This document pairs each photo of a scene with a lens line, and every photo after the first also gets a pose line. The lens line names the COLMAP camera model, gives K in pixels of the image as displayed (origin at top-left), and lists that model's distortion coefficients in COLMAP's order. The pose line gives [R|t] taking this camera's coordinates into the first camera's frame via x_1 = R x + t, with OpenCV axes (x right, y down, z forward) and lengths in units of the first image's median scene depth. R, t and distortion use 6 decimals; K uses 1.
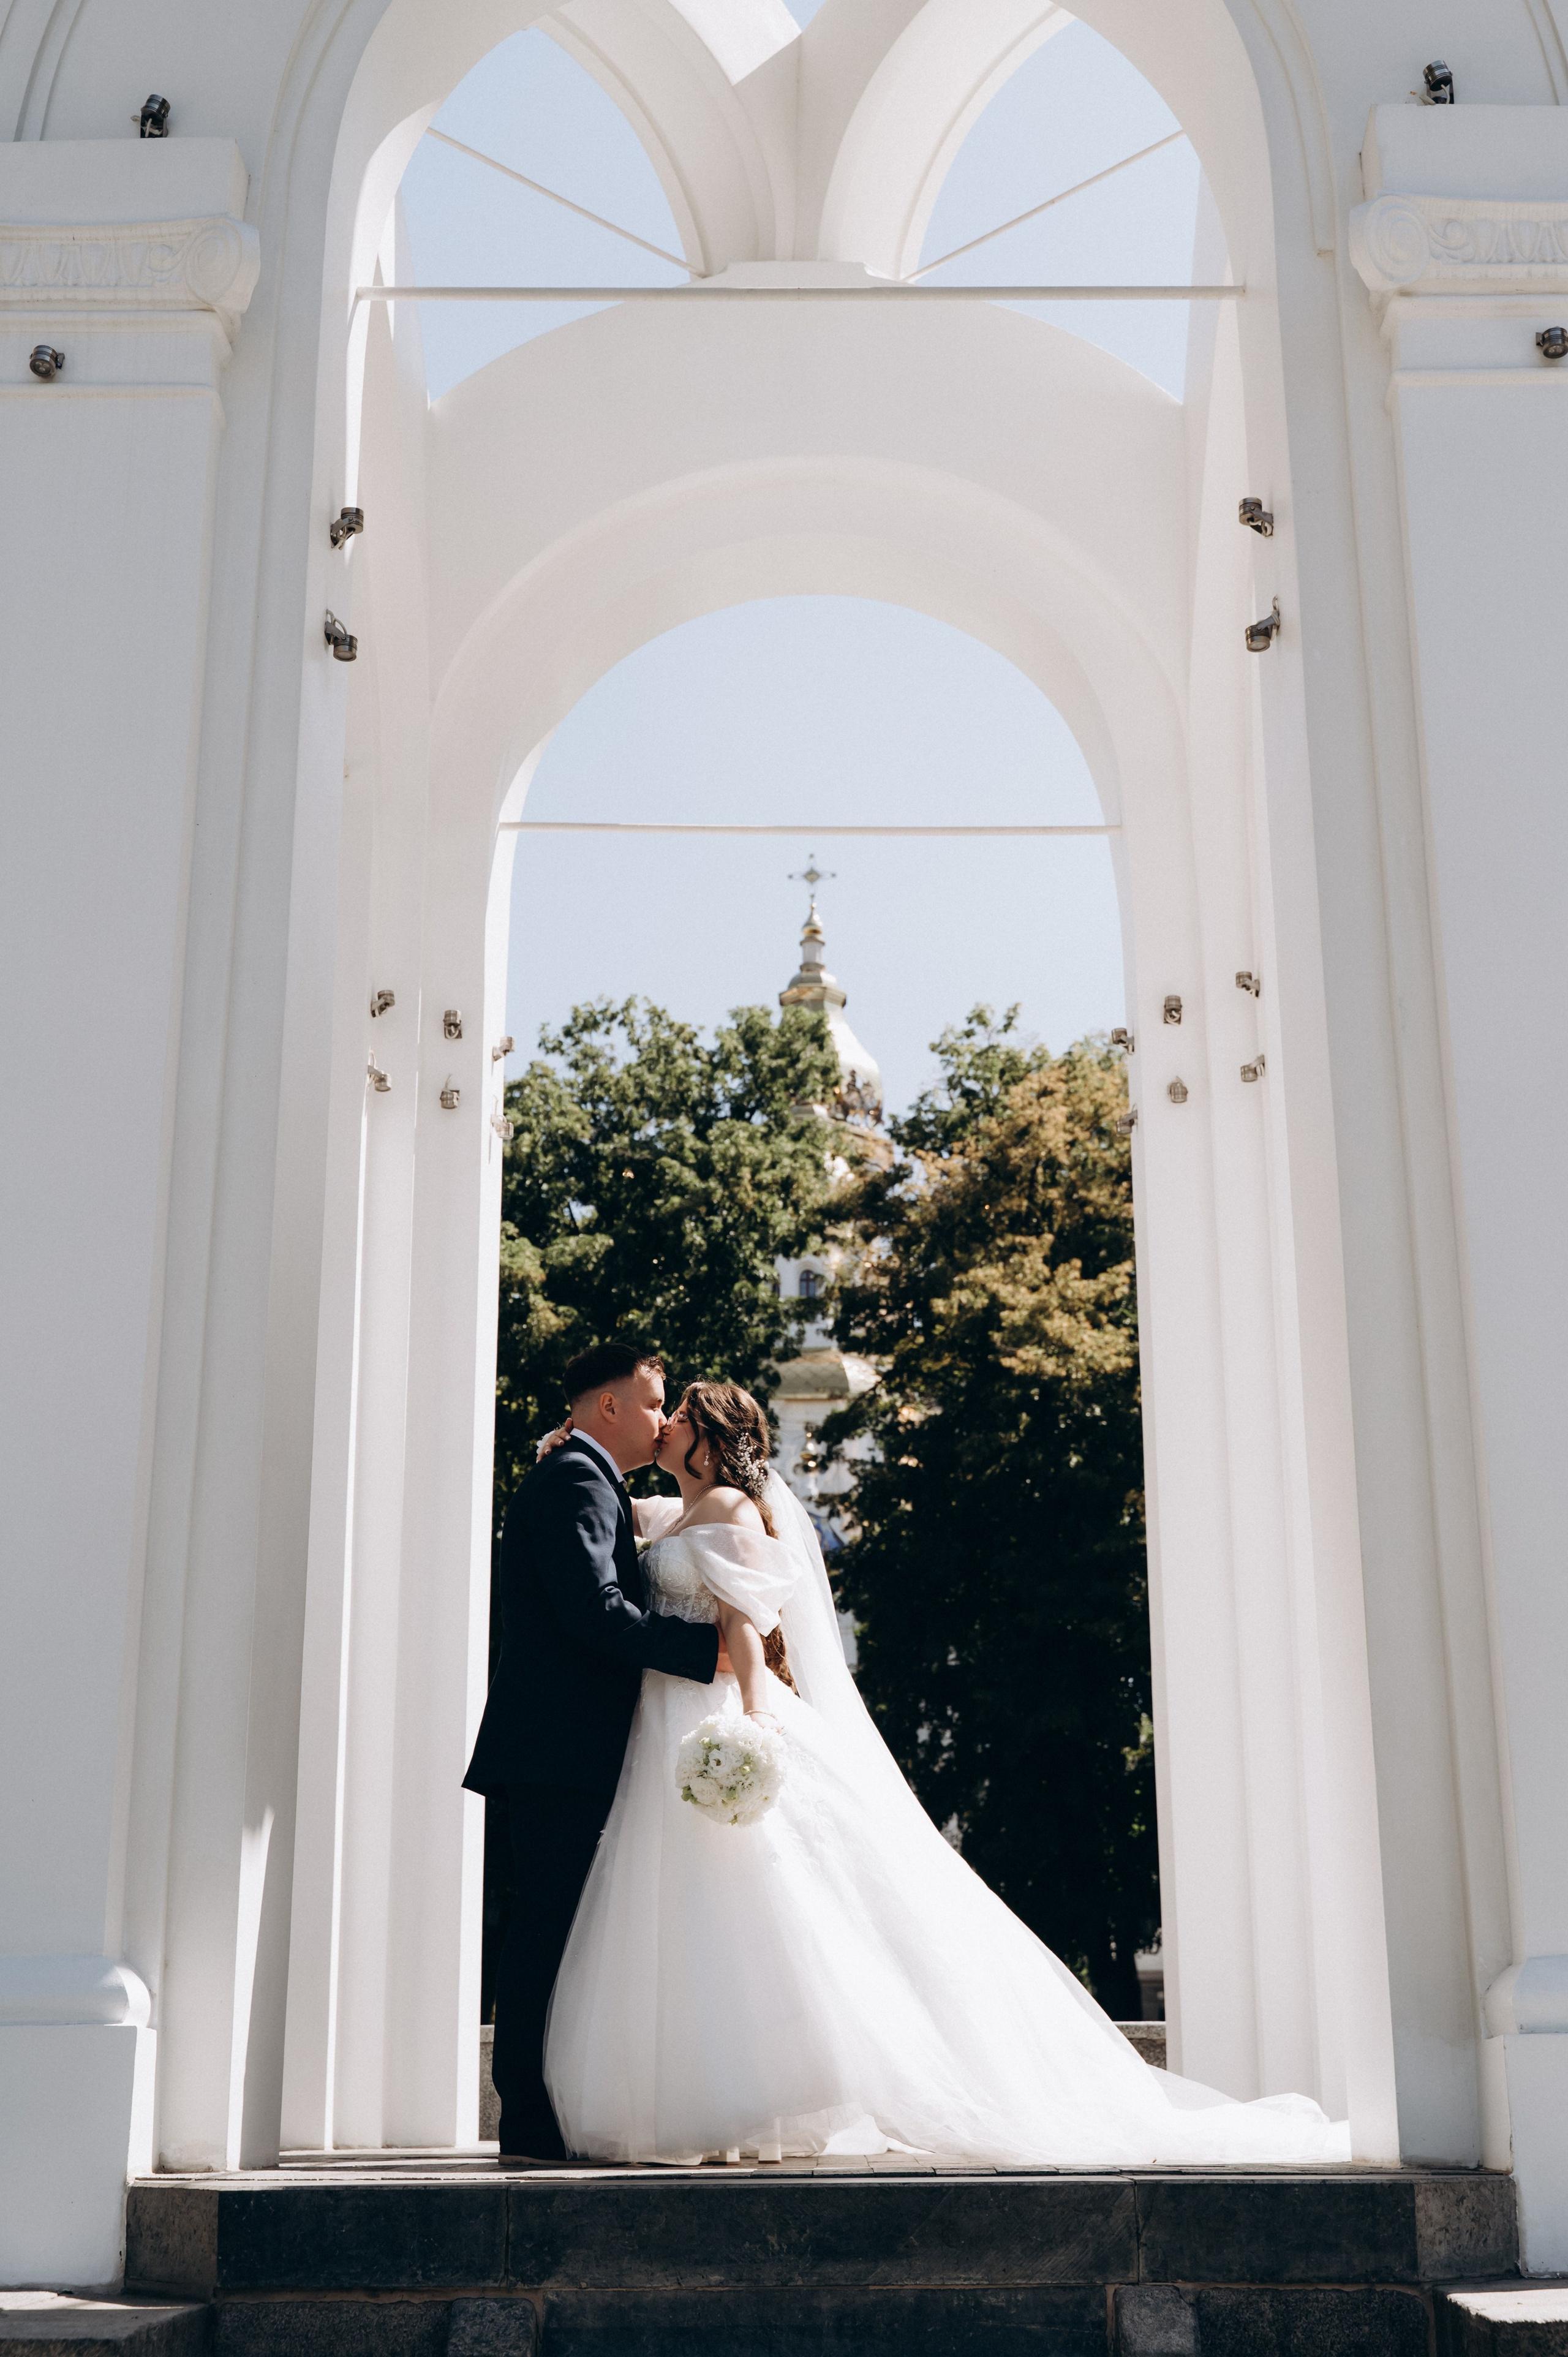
lens RADIAL K [[2909.1, 0, 771.5], [0, 2909.1, 1188.4], [0, 0, 1]] dist [-0.000550, -0.023173]
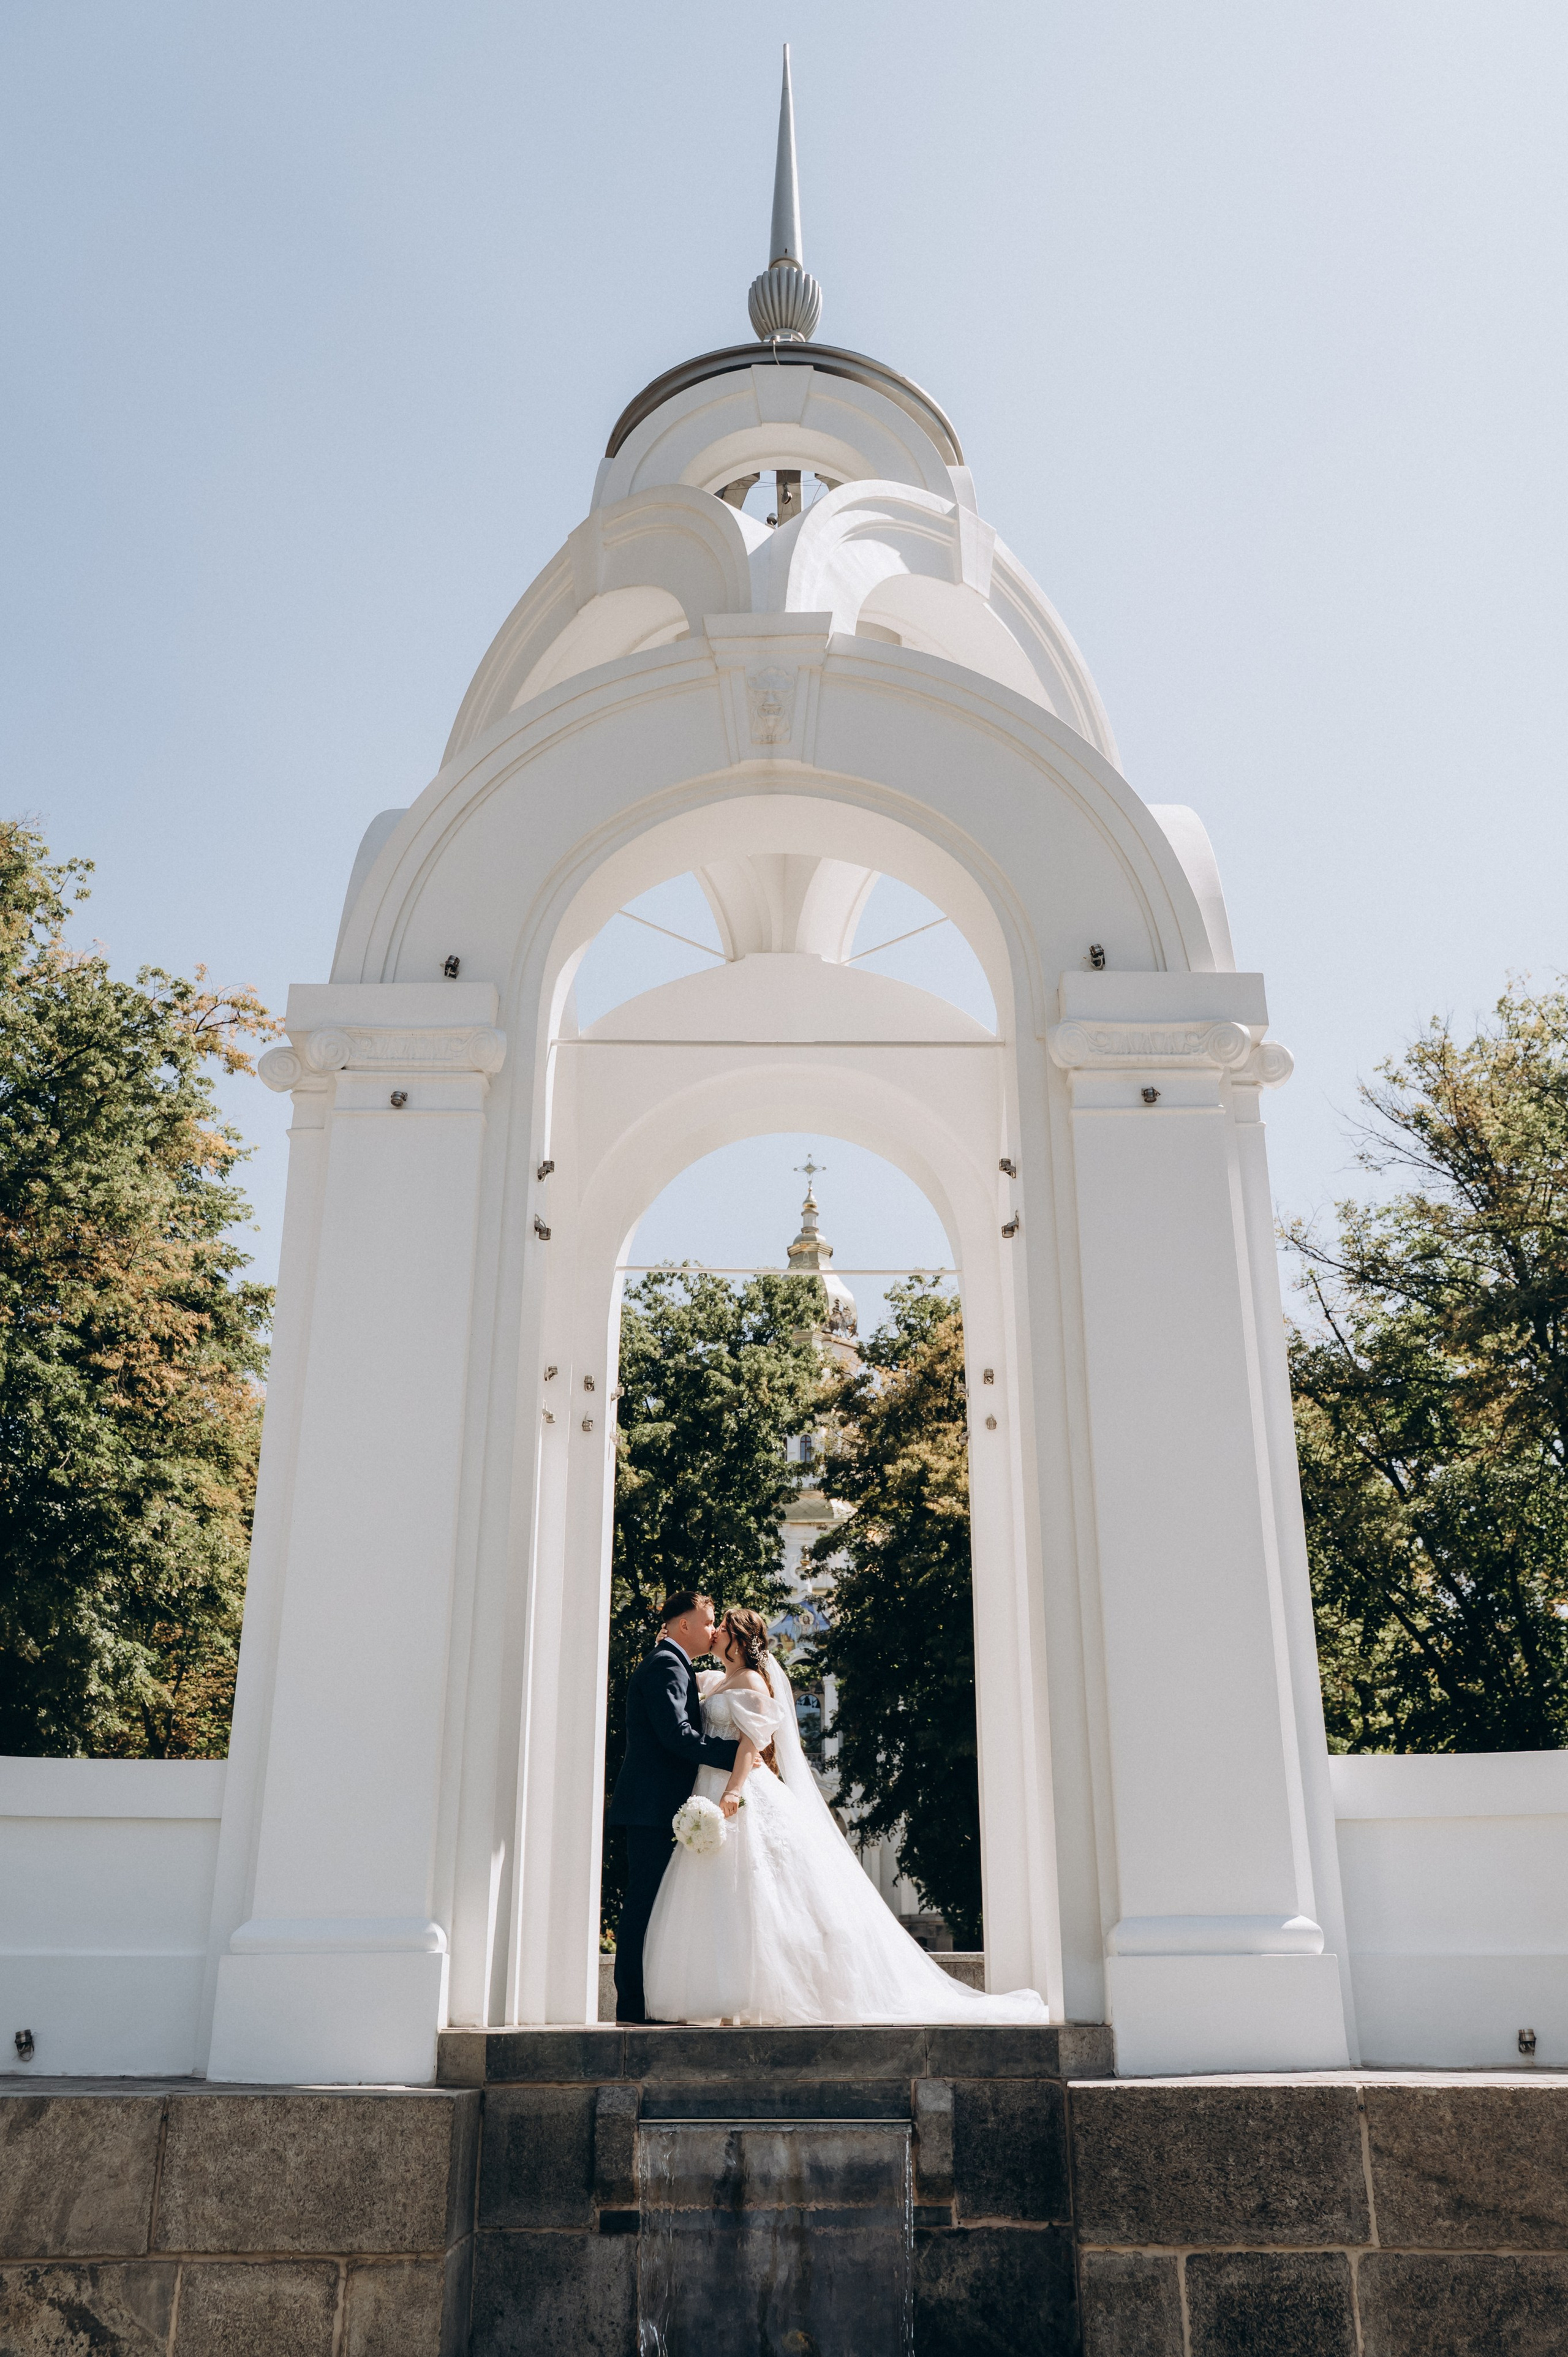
lens RADIAL K [[1977.5, 0, 808.3], [0, 1977.5, 1211.7], [0, 0, 1]] dist [0.001263, 0.001772]
pose [[0.999913, 0.004229, 0.012510, 0.015507], [-0.003209, 0.996757, -0.080406, -0.098331], [-0.012809, 0.080359, 0.996684, -0.352779]]
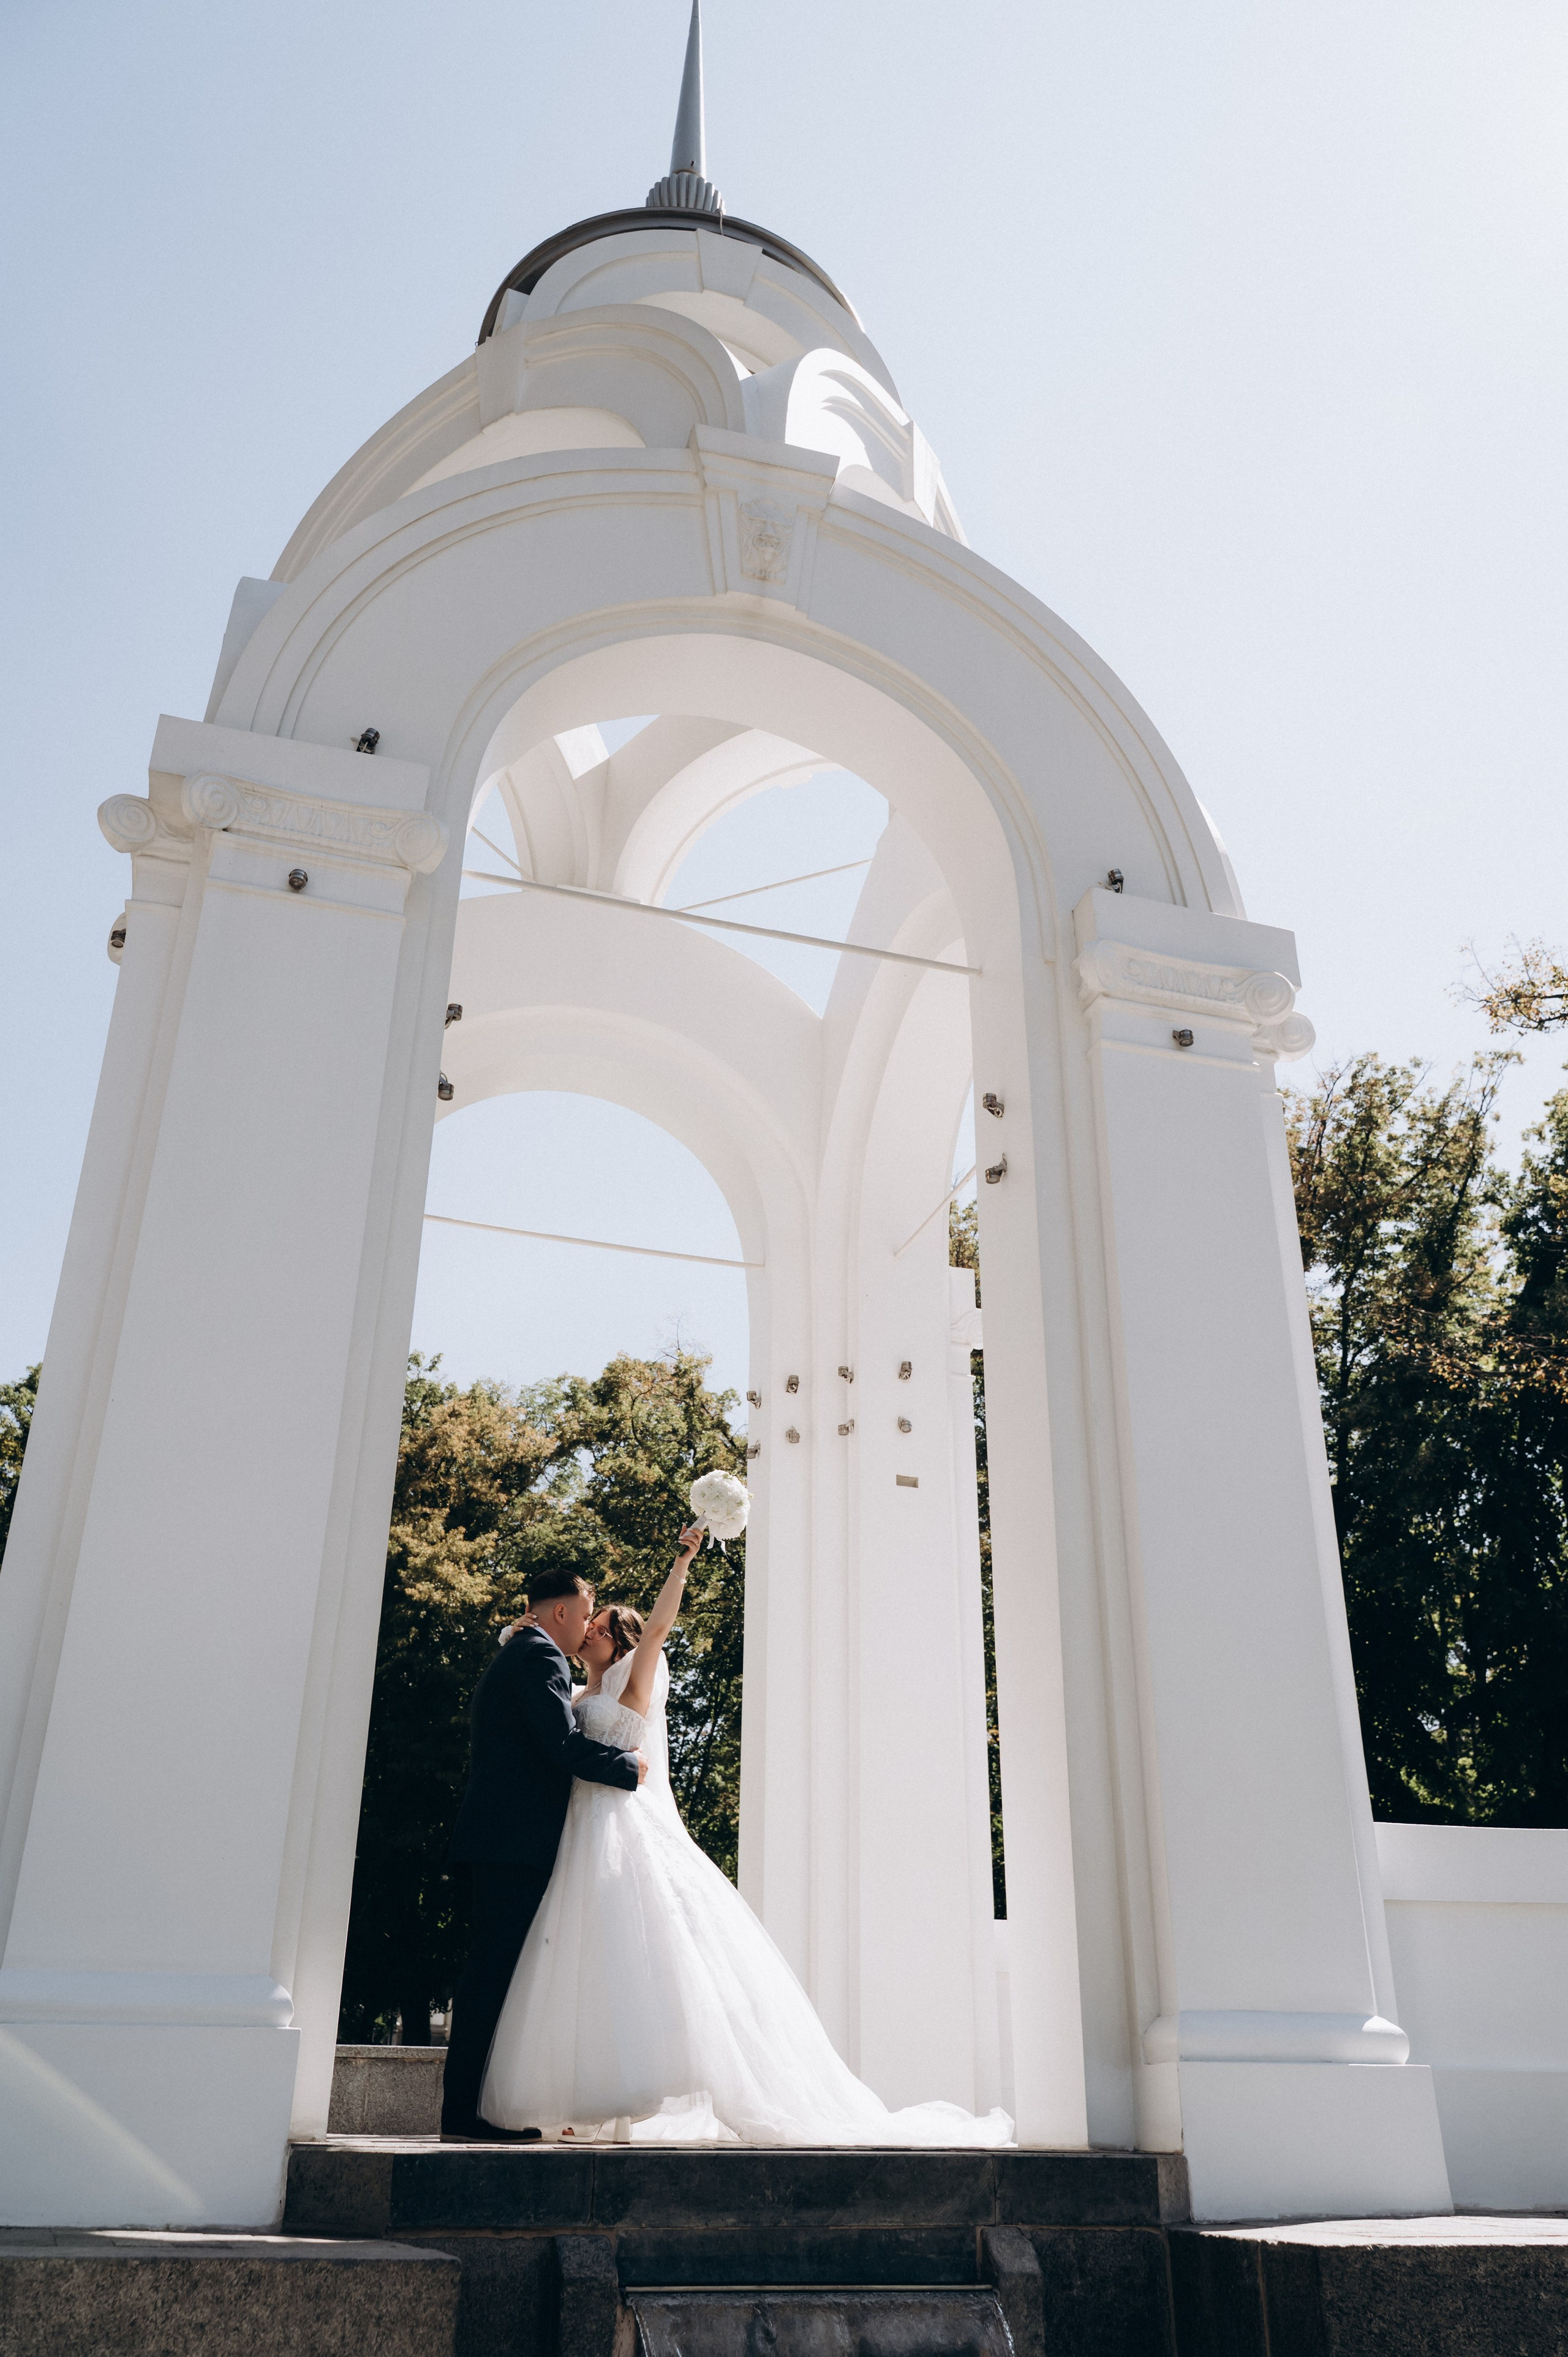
lens RADIAL K [[1874.6, 0, 777.5], [0, 1874.6, 1185.1], [0, 0, 1]] dist [0.001647, -0.008772]
pose [[0.951713, 0.151334, 0.267094, -0.248206], [-0.107039, 0.979033, -0.173312, 0.016890], [-0.287722, 0.136354, 0.947958, 0.014849]]
